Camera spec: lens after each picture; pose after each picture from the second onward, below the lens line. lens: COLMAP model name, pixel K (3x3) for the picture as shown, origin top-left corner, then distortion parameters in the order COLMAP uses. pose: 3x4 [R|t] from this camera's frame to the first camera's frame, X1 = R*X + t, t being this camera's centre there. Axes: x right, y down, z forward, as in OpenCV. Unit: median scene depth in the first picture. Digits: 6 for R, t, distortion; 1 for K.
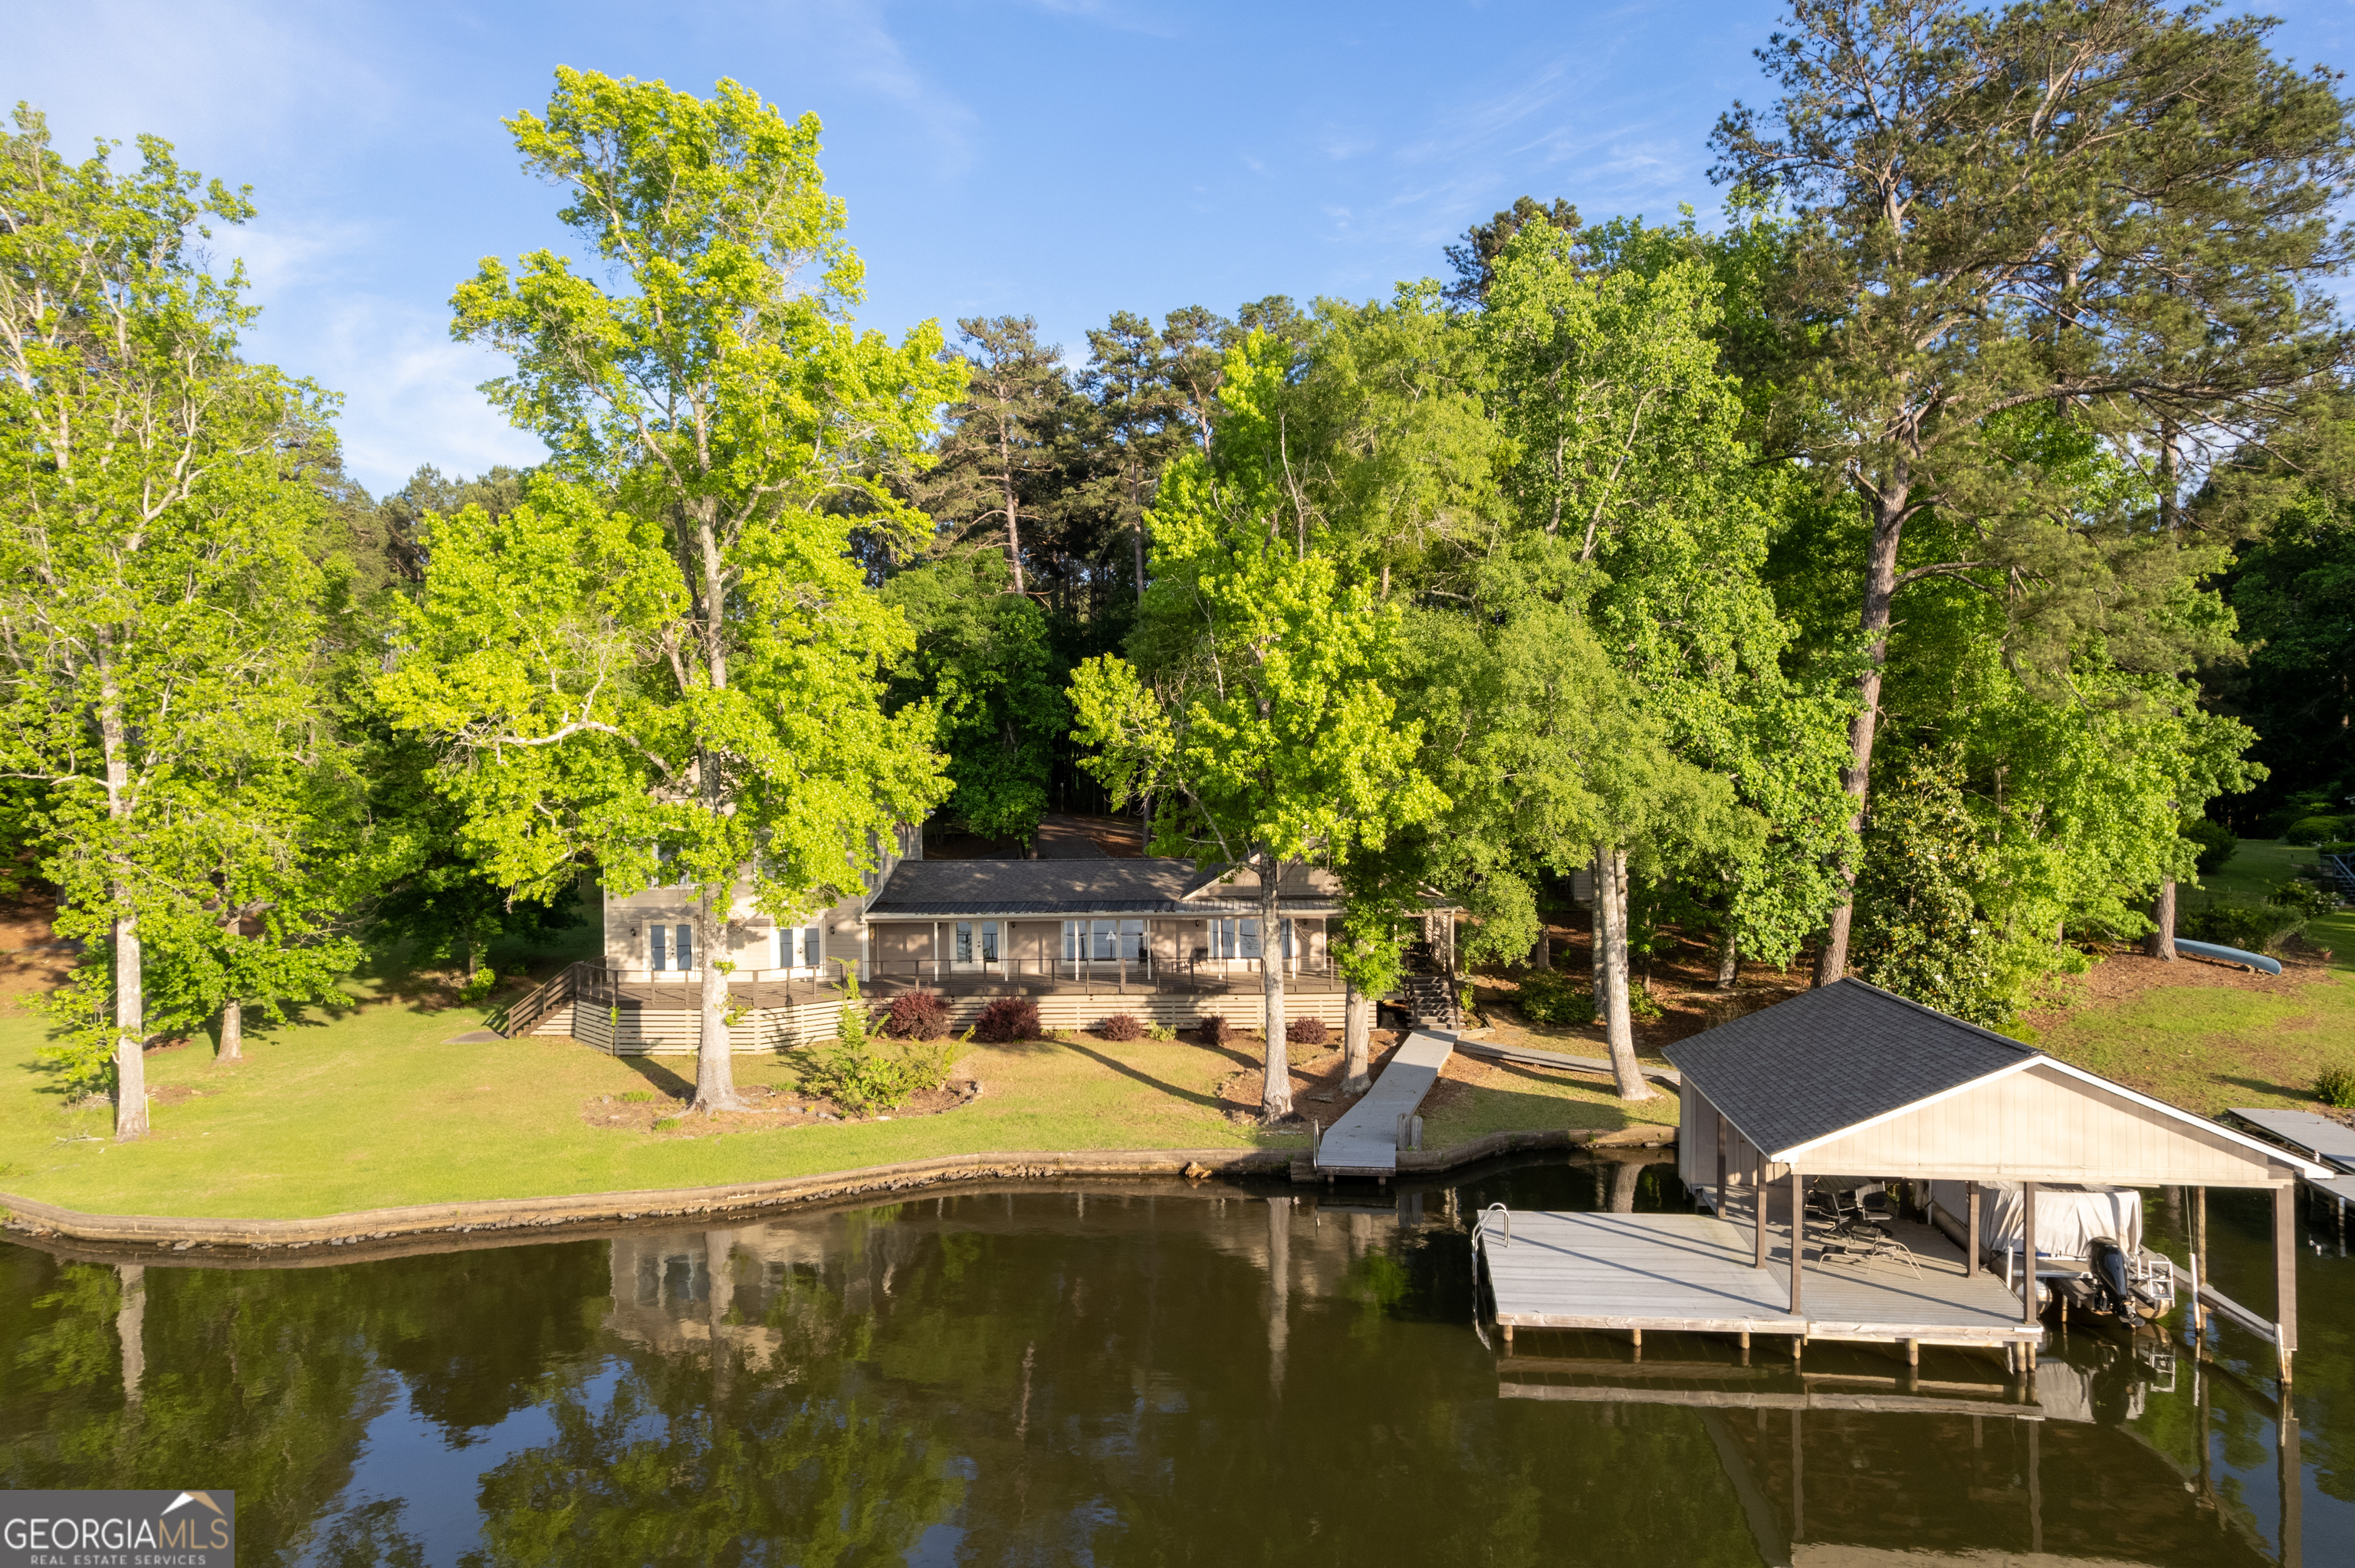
lens RADIAL K [[1502.3, 0, 1172.5], [0, 1502.3, 794.6], [0, 0, 1]] dist [-0.080984, 0.076487]
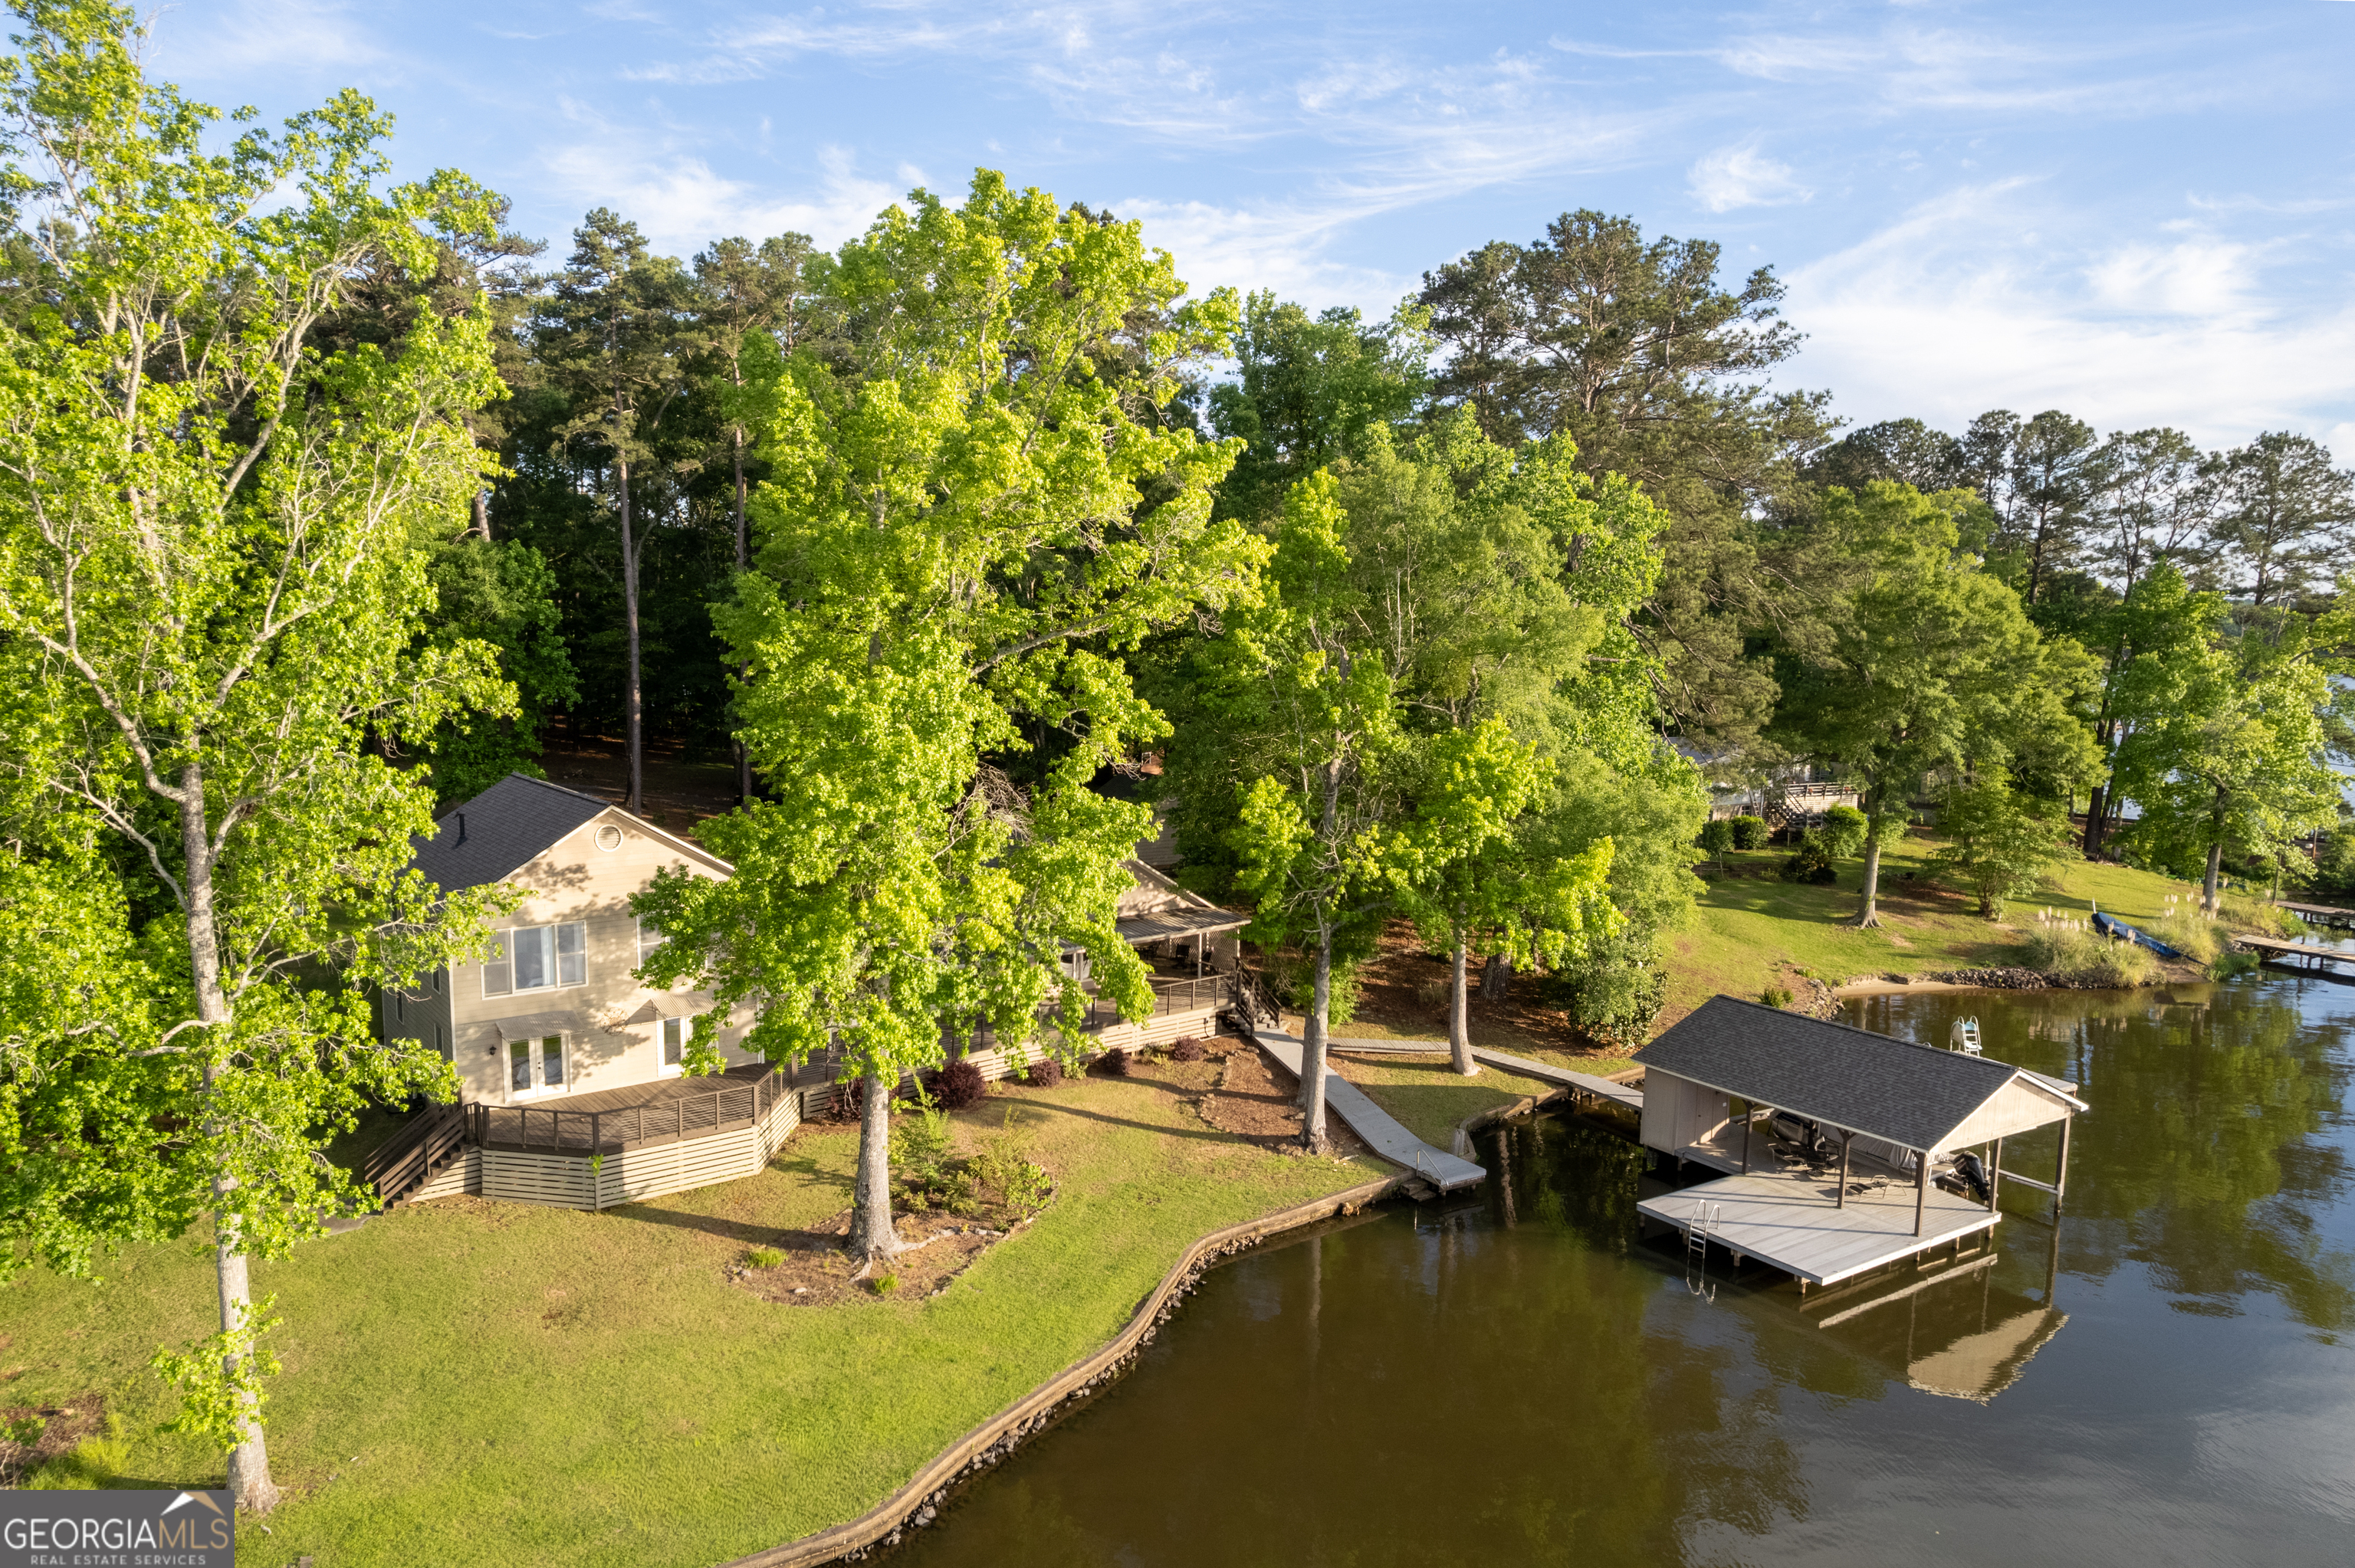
lens RADIAL K [[1552.6, 0, 1173.1], [0, 1552.6, 792.9], [0, 0, 1]] dist [-0.076028, 0.067444]
pose [[0.751829, -0.051738, 0.657325, -0.898008], [-0.027904, 0.993527, 0.110116, -0.217040], [-0.658768, -0.101130, 0.745519, 0.199261]]
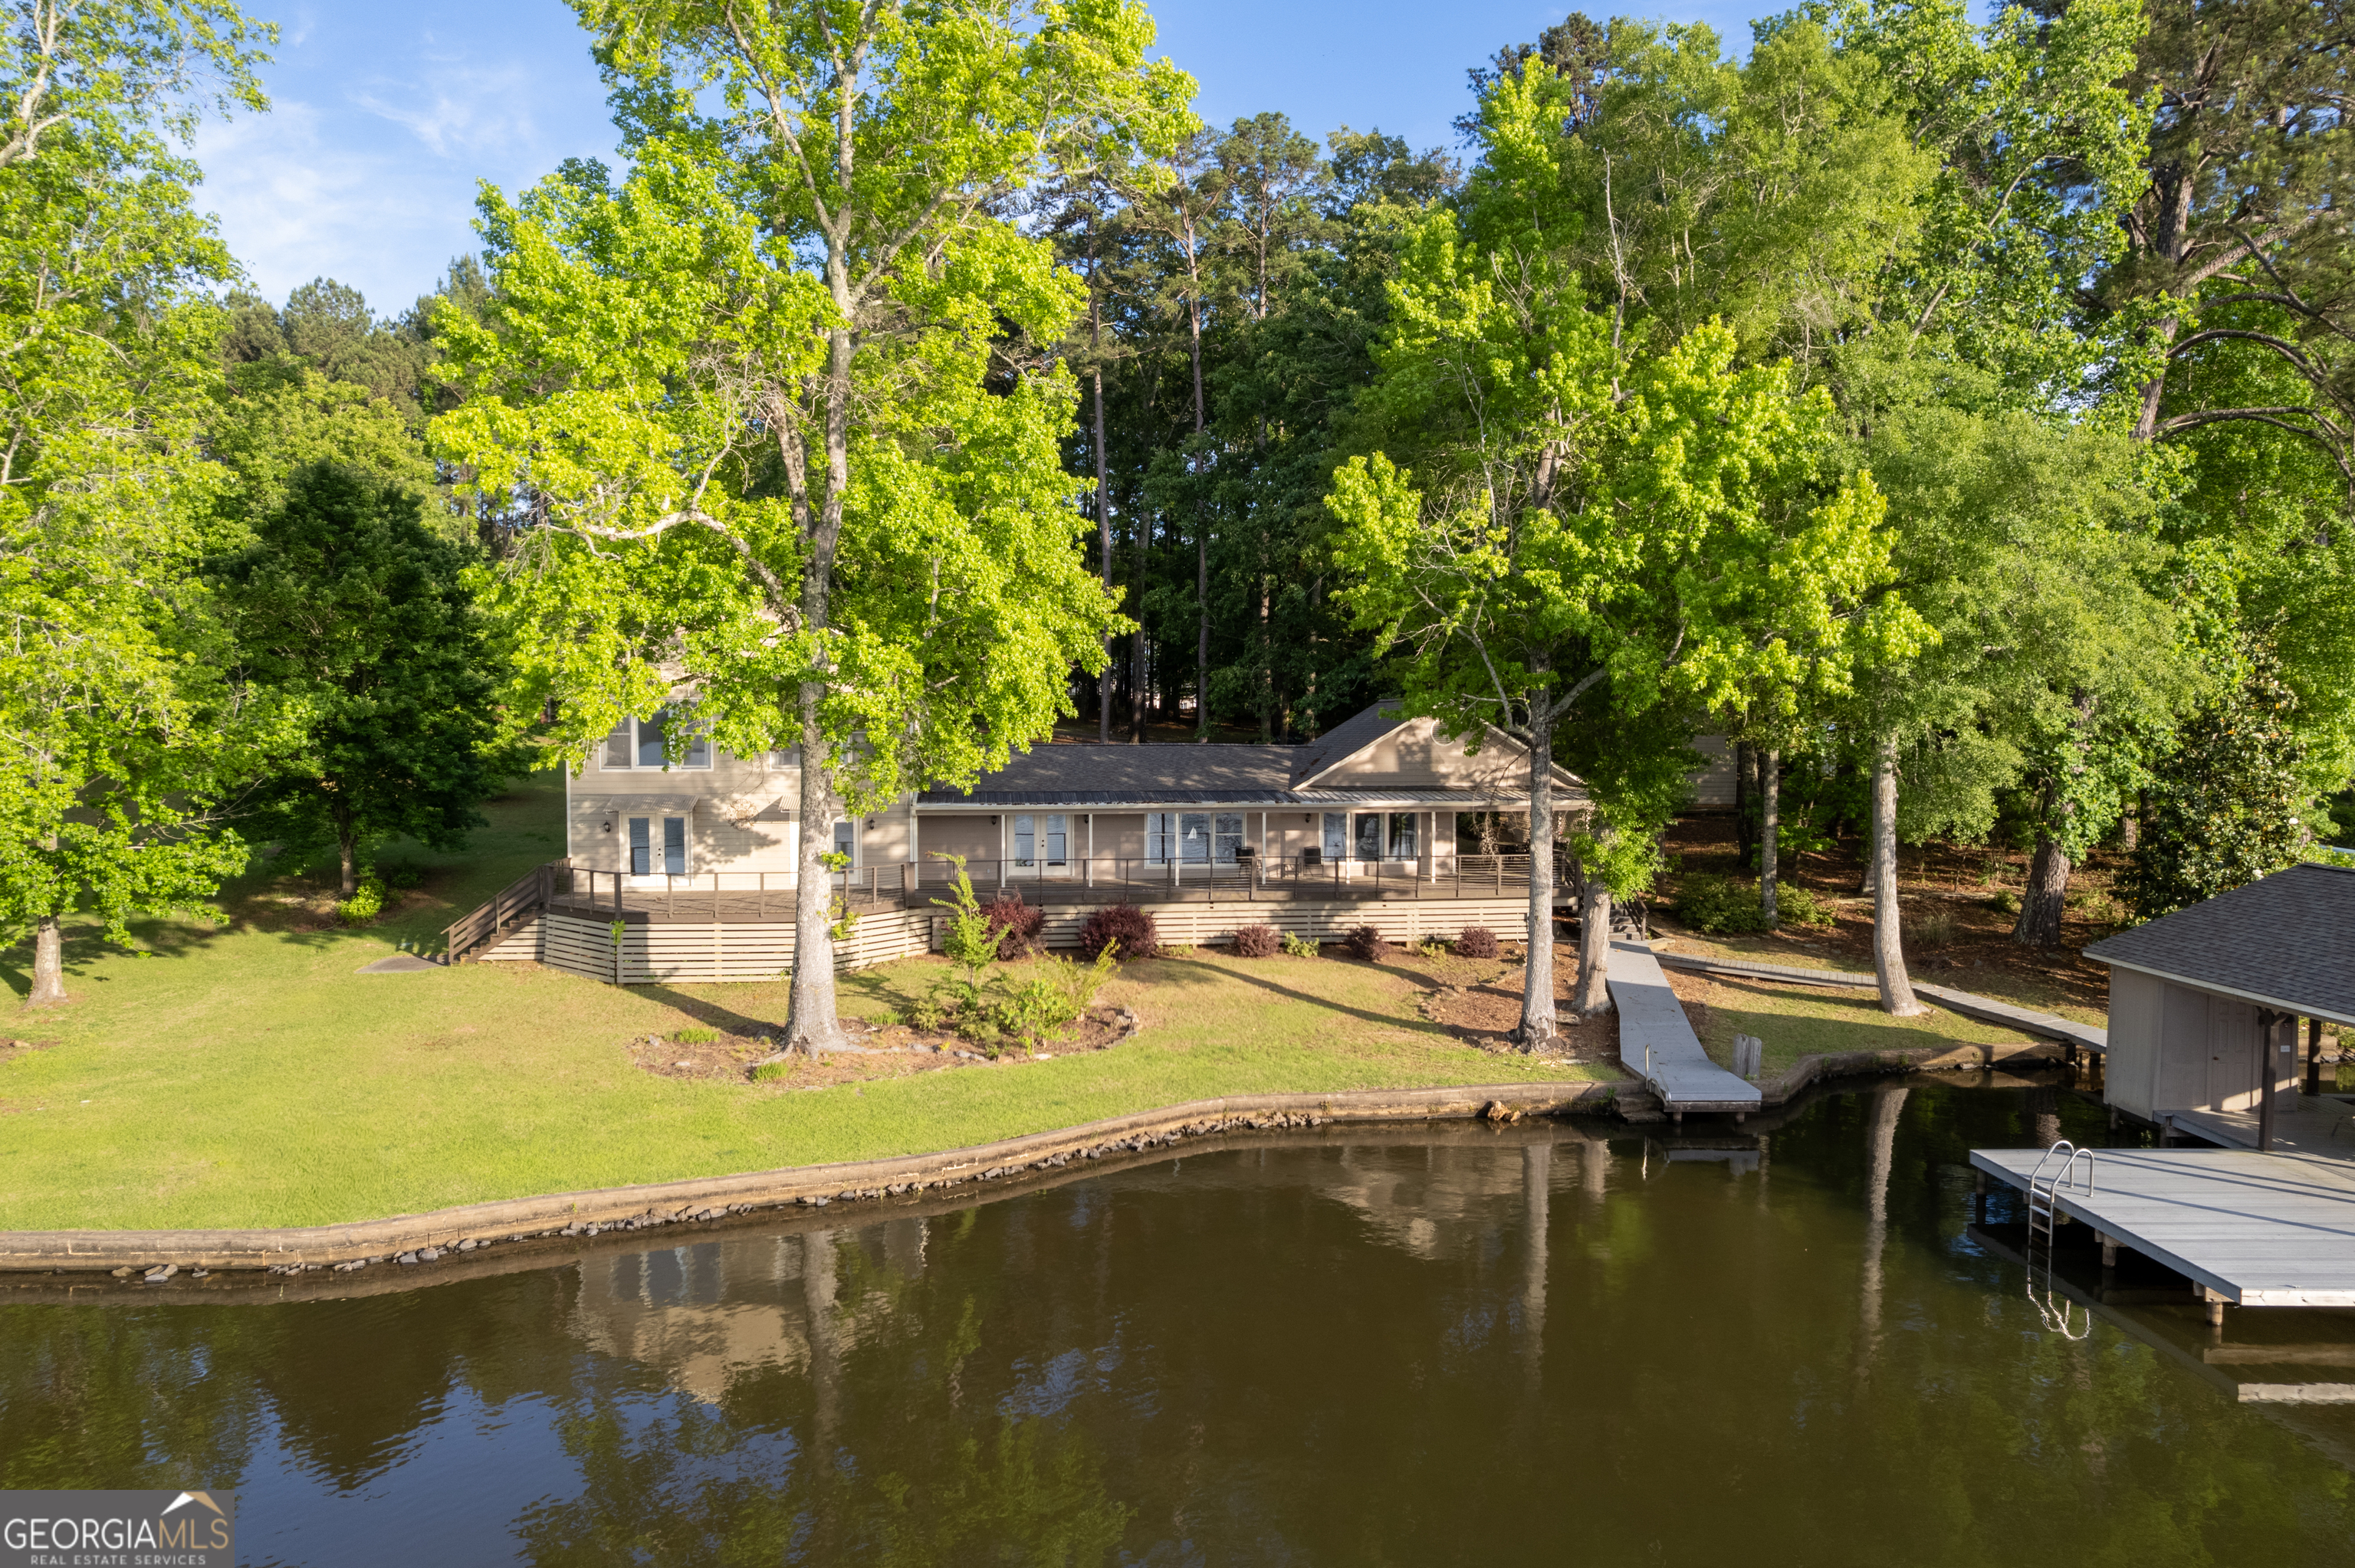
lens RADIAL K [[1554.2, 0, 1174.3], [0, 1554.2, 805.6], [0, 0, 1]] dist [-0.069790, 0.064049]
pose [[0.986223, 0.005707, 0.165322, -0.291993], [-0.014493, 0.998542, 0.051989, 0.050259], [-0.164784, -0.053669, 0.984868, 0.233667]]
